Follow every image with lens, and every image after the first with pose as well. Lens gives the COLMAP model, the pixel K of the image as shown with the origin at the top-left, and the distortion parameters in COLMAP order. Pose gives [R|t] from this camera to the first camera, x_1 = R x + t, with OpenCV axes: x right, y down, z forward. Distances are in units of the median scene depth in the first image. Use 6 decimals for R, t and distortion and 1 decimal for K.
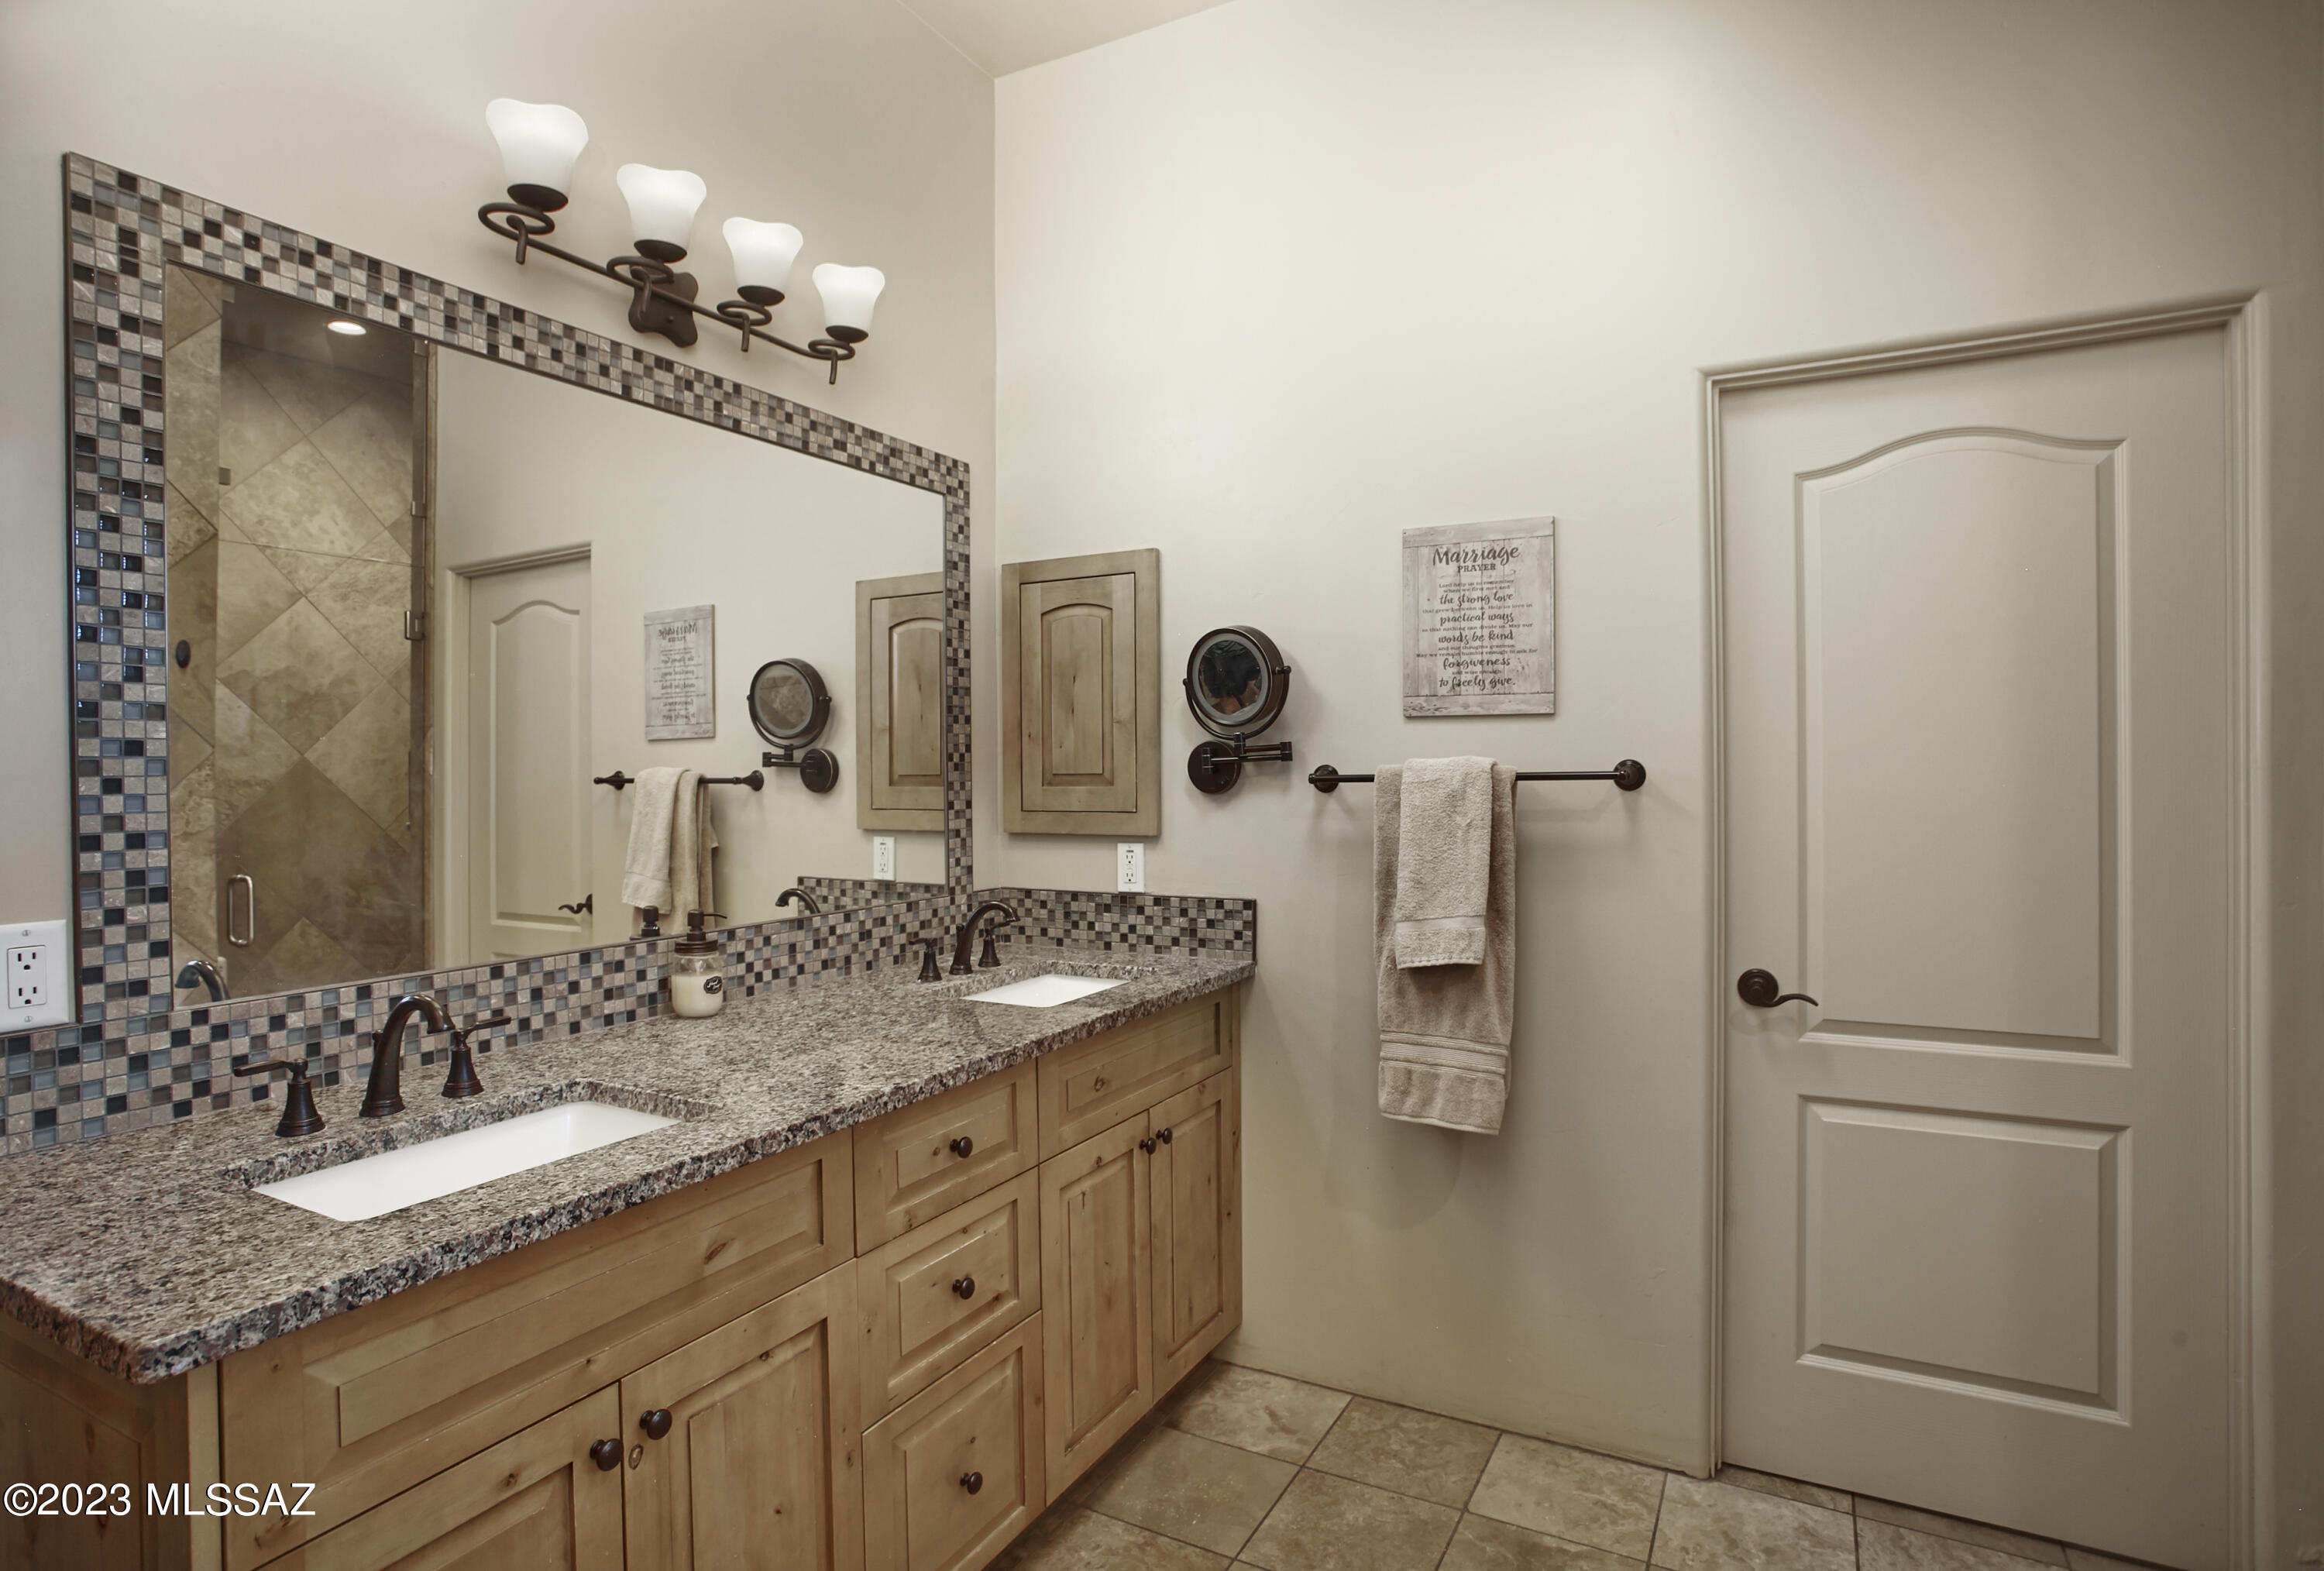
lens RADIAL K [[1218.2, 0, 1144.4], [0, 1218.2, 785.5], [0, 0, 1]] dist [-0.034331, 0.011600]
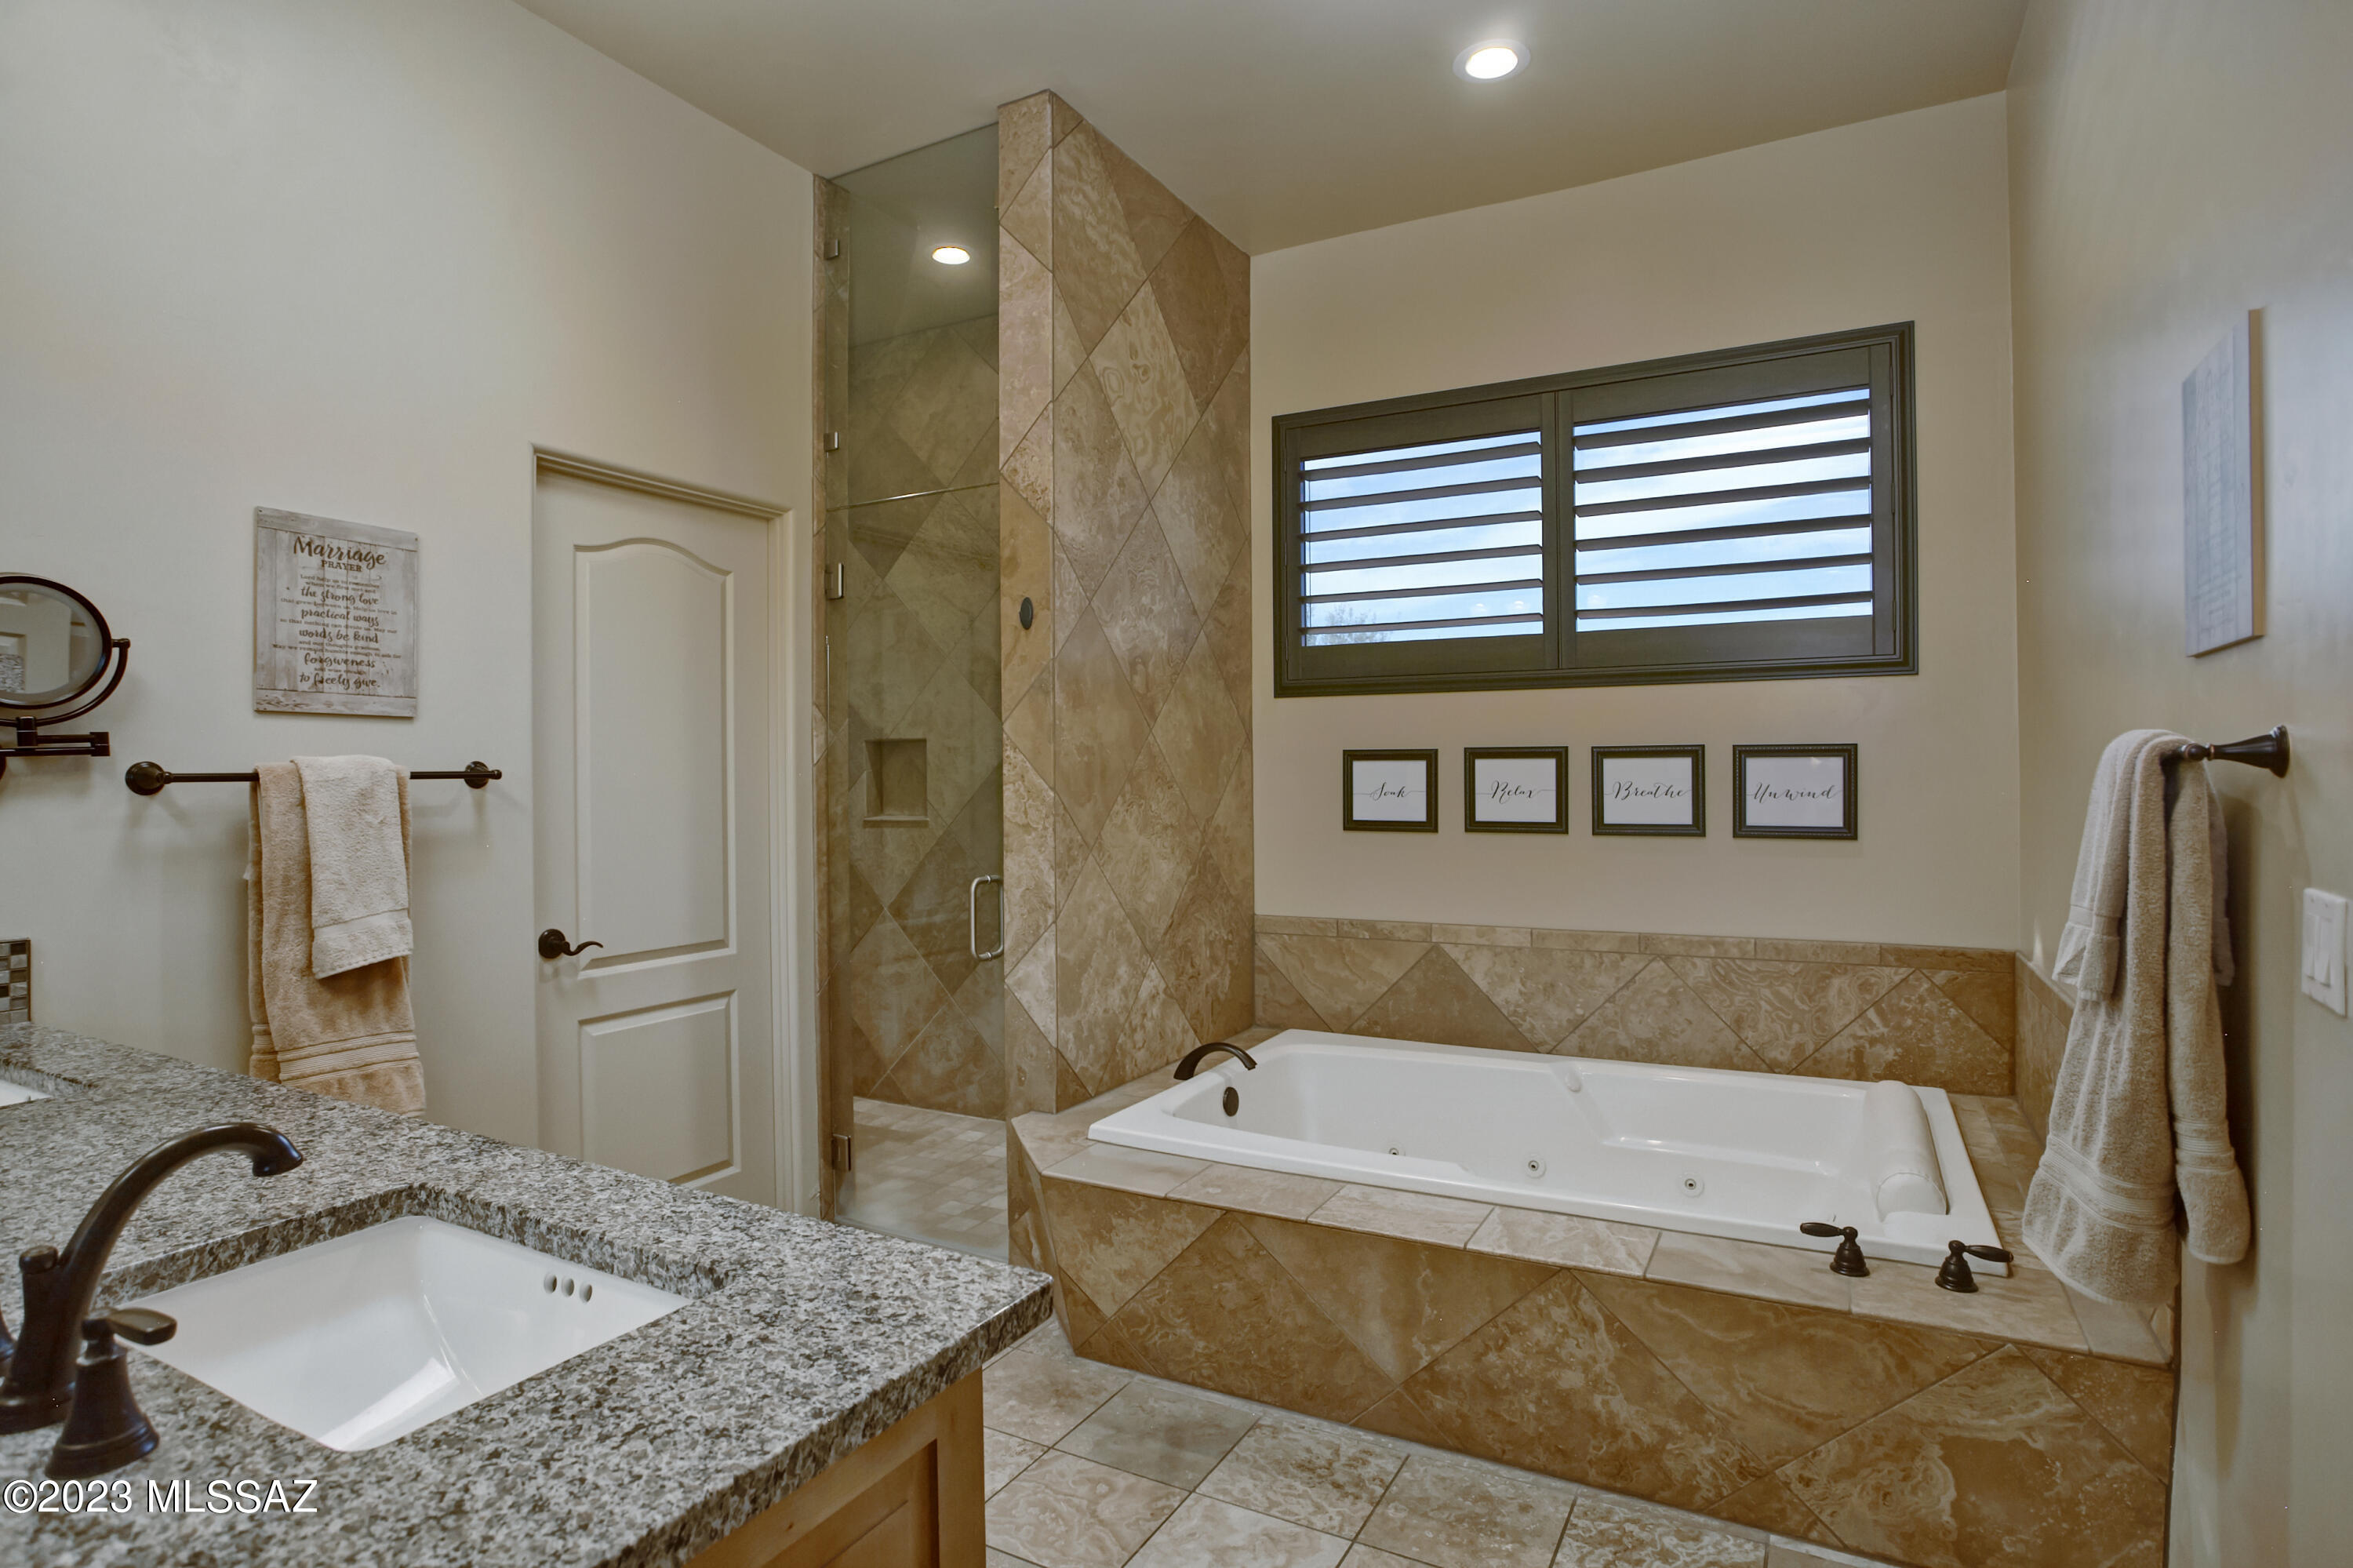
lens RADIAL K [[1233.4, 0, 1161.4], [0, 1233.4, 770.6], [0, 0, 1]] dist [-0.034331, 0.011600]
pose [[0.018072, 0.008422, 0.999801, -0.712112], [0.010421, 0.999909, -0.008611, 0.003800], [-0.999782, 0.010574, 0.017983, 0.314135]]
